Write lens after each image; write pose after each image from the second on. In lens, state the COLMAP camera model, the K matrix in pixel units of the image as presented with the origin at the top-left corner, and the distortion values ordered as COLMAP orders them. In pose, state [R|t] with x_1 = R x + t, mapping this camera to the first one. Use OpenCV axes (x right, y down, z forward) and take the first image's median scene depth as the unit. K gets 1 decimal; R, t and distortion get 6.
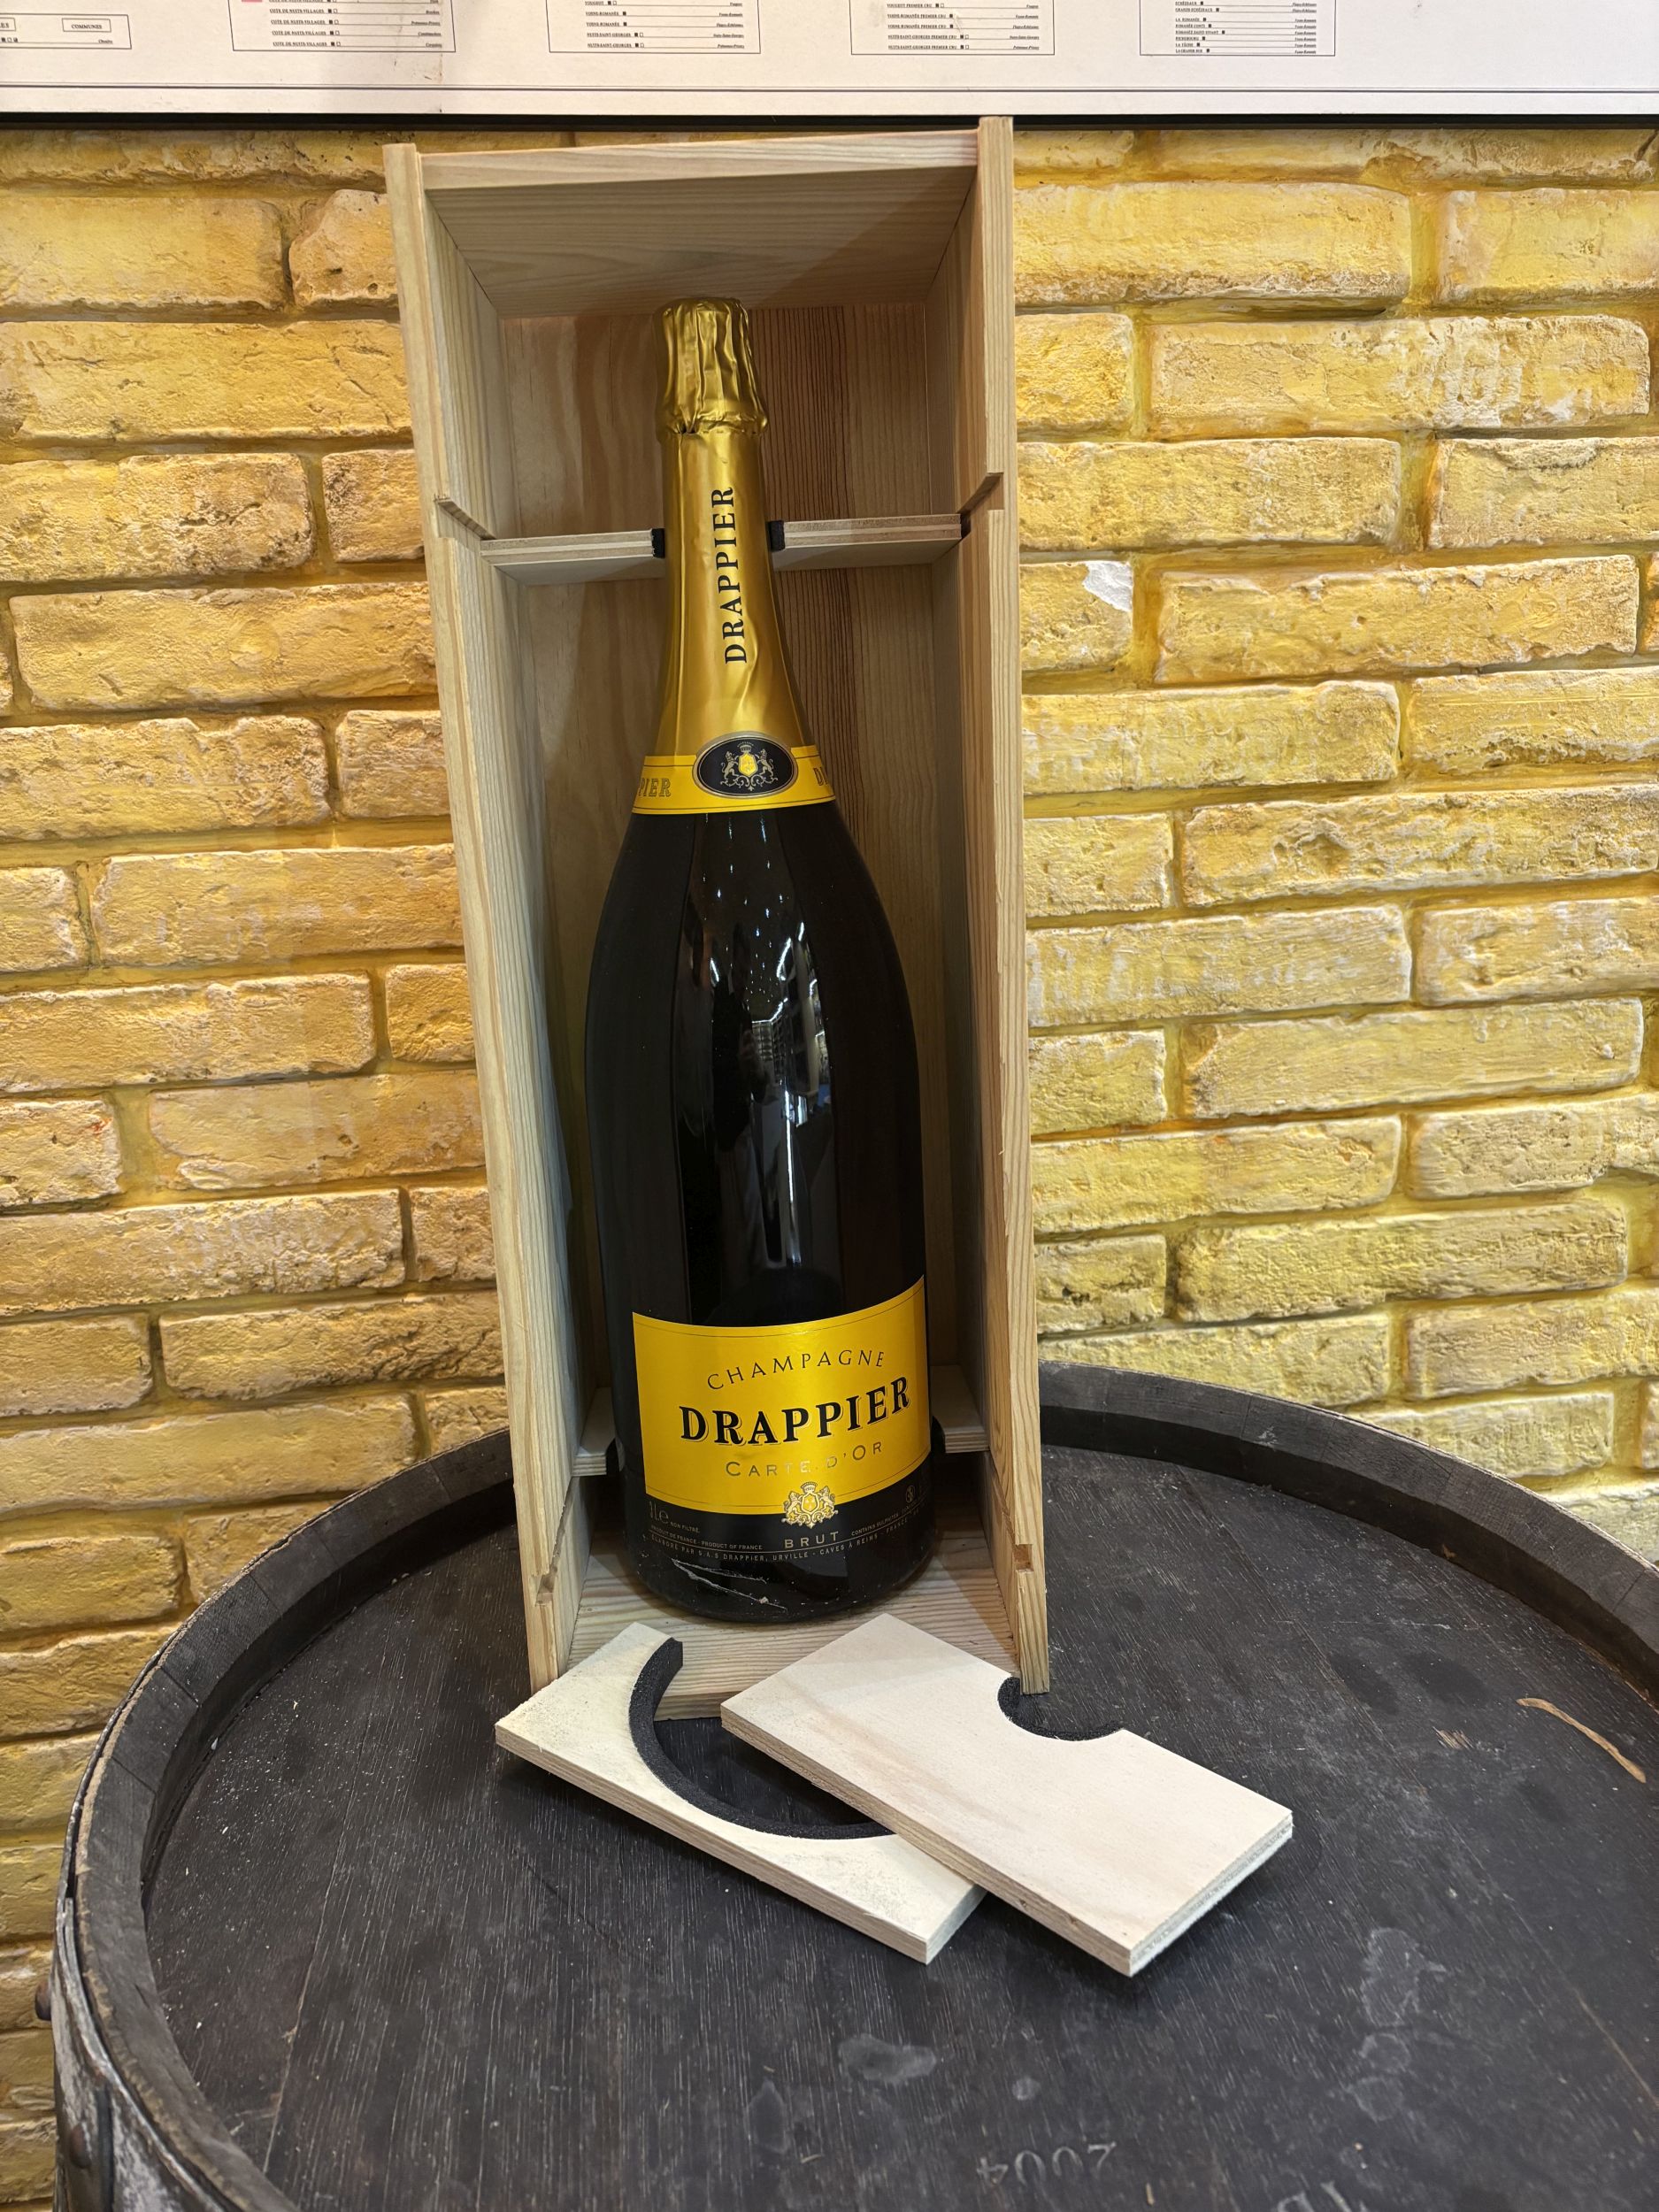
lens RADIAL K [[1802.8, 0, 829.5], [0, 1802.8, 1106.0], [0, 0, 1]] dist [0.011426, 0.007157]
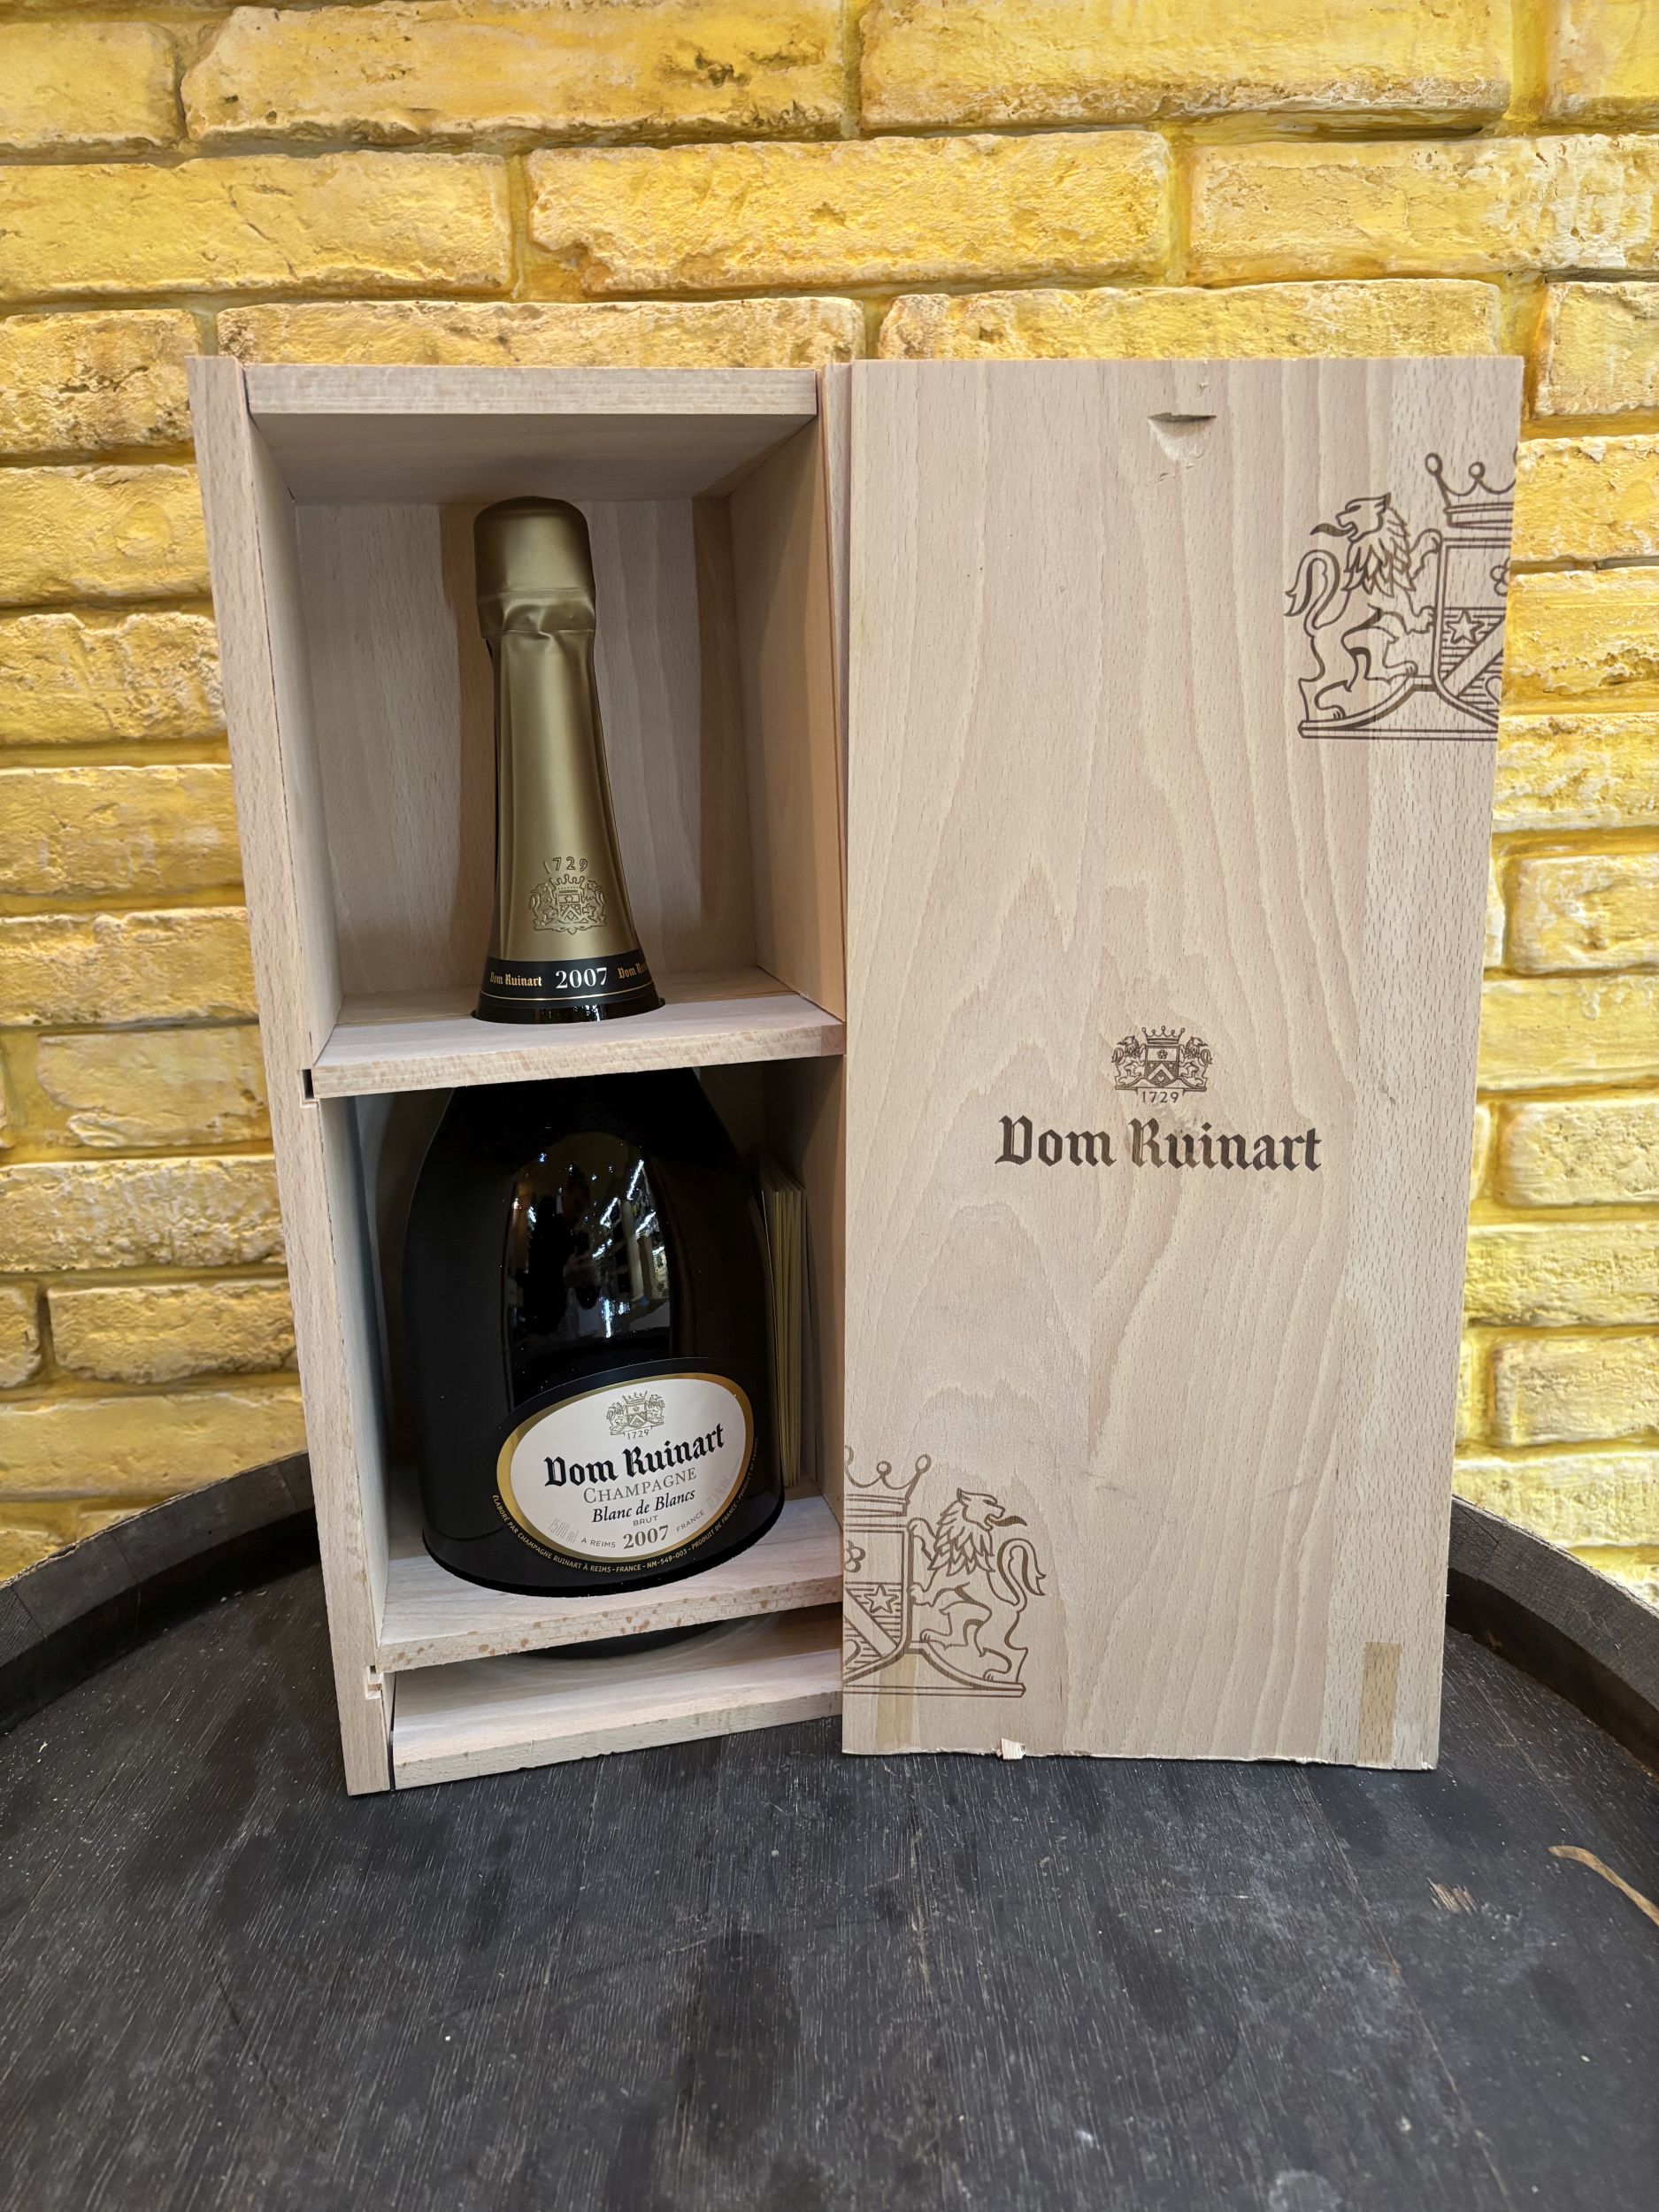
lens RADIAL K [[1782.8, 0, 819.3], [0, 1782.8, 1112.7], [0, 0, 1]] dist [0.062874, -0.104088]
pose [[0.993715, 0.028037, -0.108372, 0.108634], [-0.028486, 0.999591, -0.002597, 0.021697], [0.108255, 0.005667, 0.994107, 0.154702]]
